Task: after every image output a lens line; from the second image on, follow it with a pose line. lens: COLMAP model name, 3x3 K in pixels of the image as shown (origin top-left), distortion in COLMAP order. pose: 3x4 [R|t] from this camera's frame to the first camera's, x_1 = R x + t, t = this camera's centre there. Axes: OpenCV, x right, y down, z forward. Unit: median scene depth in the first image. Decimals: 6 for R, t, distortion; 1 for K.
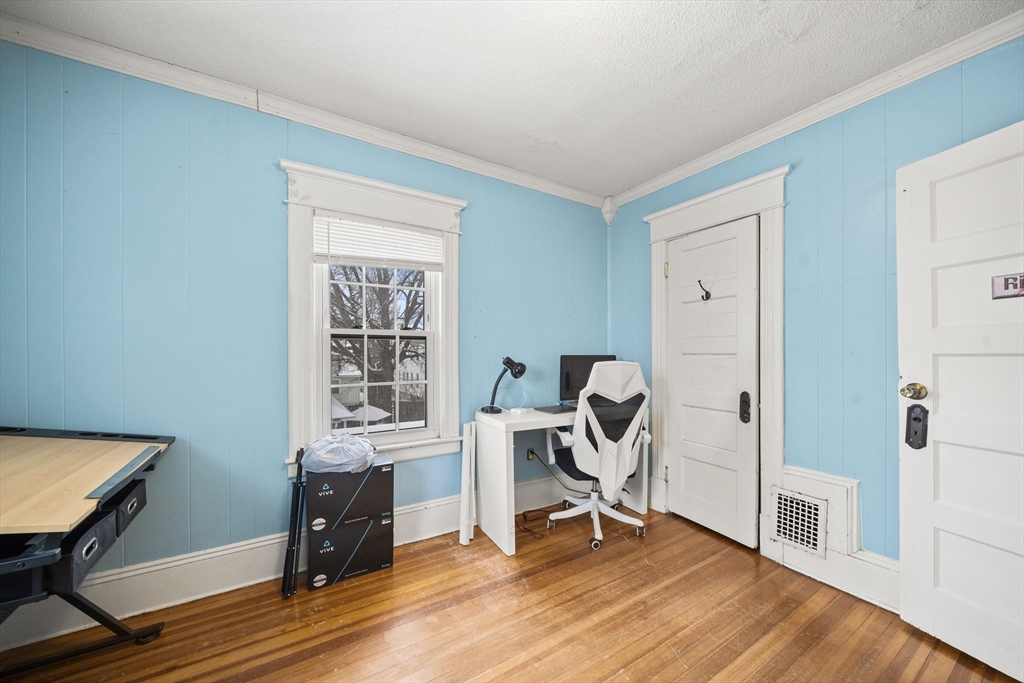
lens RADIAL K [[357.4, 0, 522.2], [0, 357.4, 353.5], [0, 0, 1]] dist [-0.006513, 0.000430]
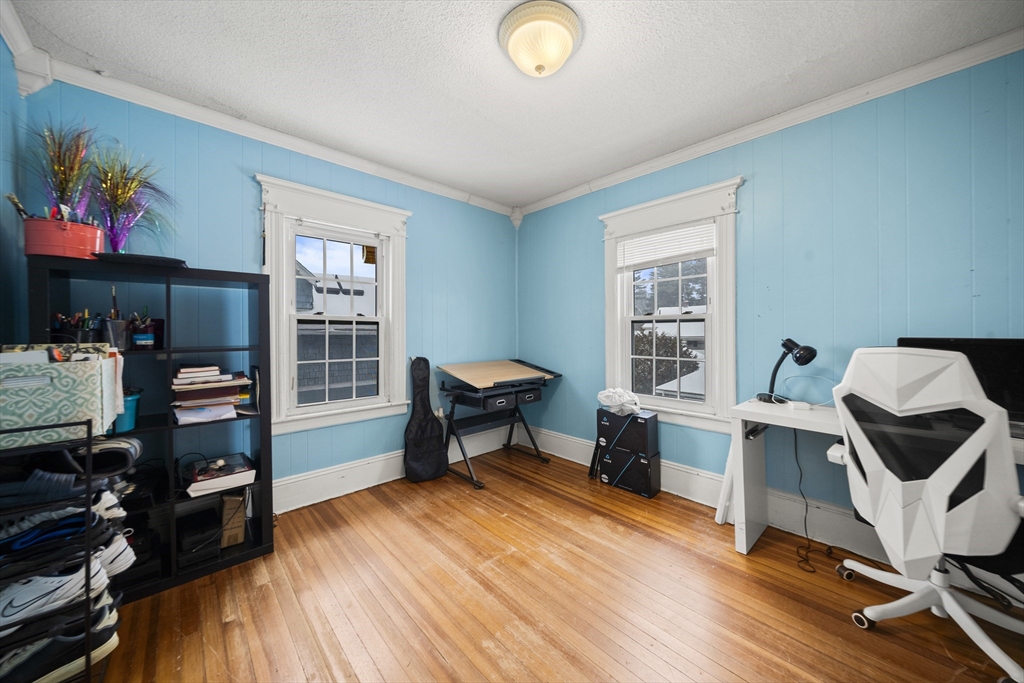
lens RADIAL K [[357.4, 0, 514.4], [0, 357.4, 336.2], [0, 0, 1]] dist [-0.006513, 0.000430]
pose [[0.211107, 0.006652, -0.977440, 0.754965], [-0.004155, 0.999974, 0.005908, 0.002054], [0.977454, 0.002814, 0.211129, 0.235429]]
